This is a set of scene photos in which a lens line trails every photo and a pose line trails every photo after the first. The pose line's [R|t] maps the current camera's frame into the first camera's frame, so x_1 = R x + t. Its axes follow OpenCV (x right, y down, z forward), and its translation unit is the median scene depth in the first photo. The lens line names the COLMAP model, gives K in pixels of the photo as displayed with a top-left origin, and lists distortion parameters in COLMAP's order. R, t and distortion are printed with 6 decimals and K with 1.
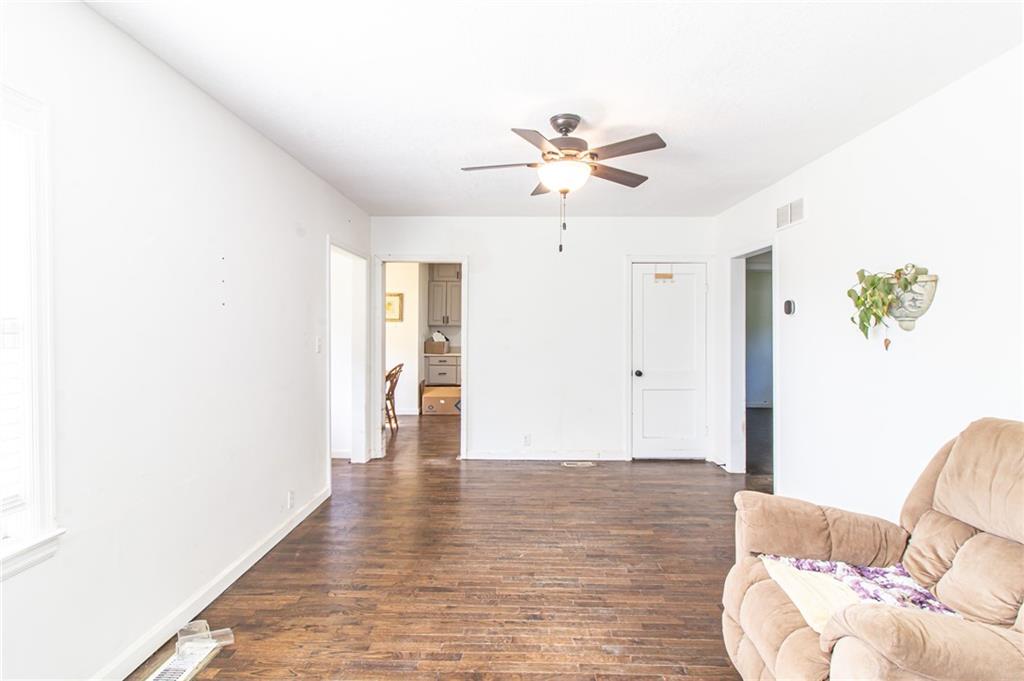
lens RADIAL K [[475.4, 0, 510.2], [0, 475.4, 336.4], [0, 0, 1]] dist [0.000424, -0.000390]
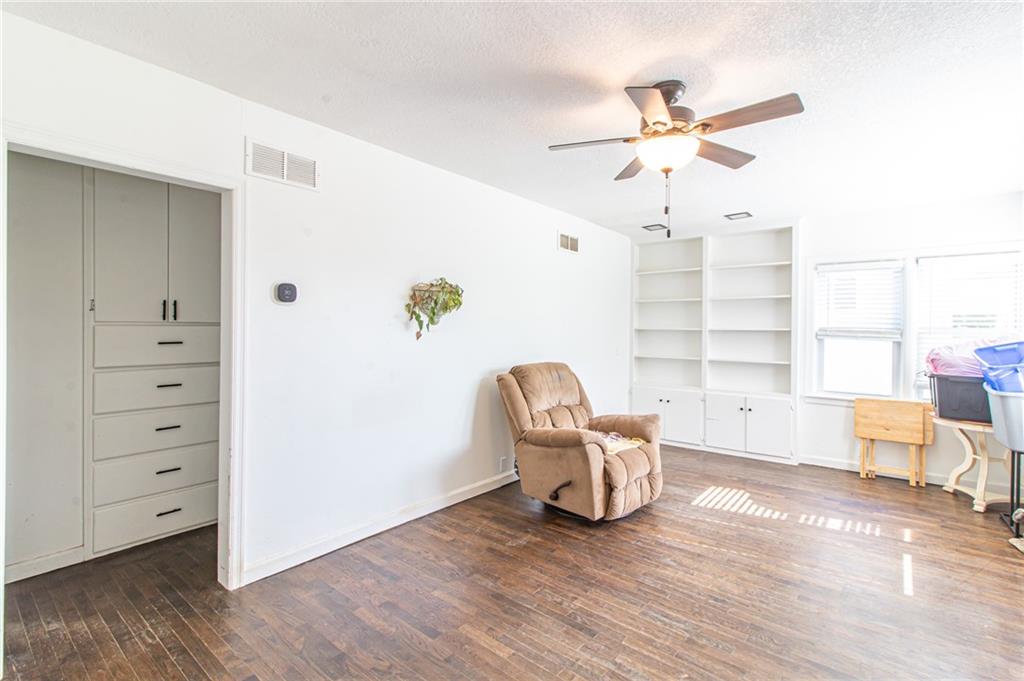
lens RADIAL K [[475.4, 0, 518.4], [0, 475.4, 325.7], [0, 0, 1]] dist [0.000424, -0.000390]
pose [[-0.793266, -0.007292, 0.608832, -0.210544], [-0.003427, 0.999966, 0.007511, -0.020019], [-0.608866, 0.003872, -0.793264, 1.861126]]
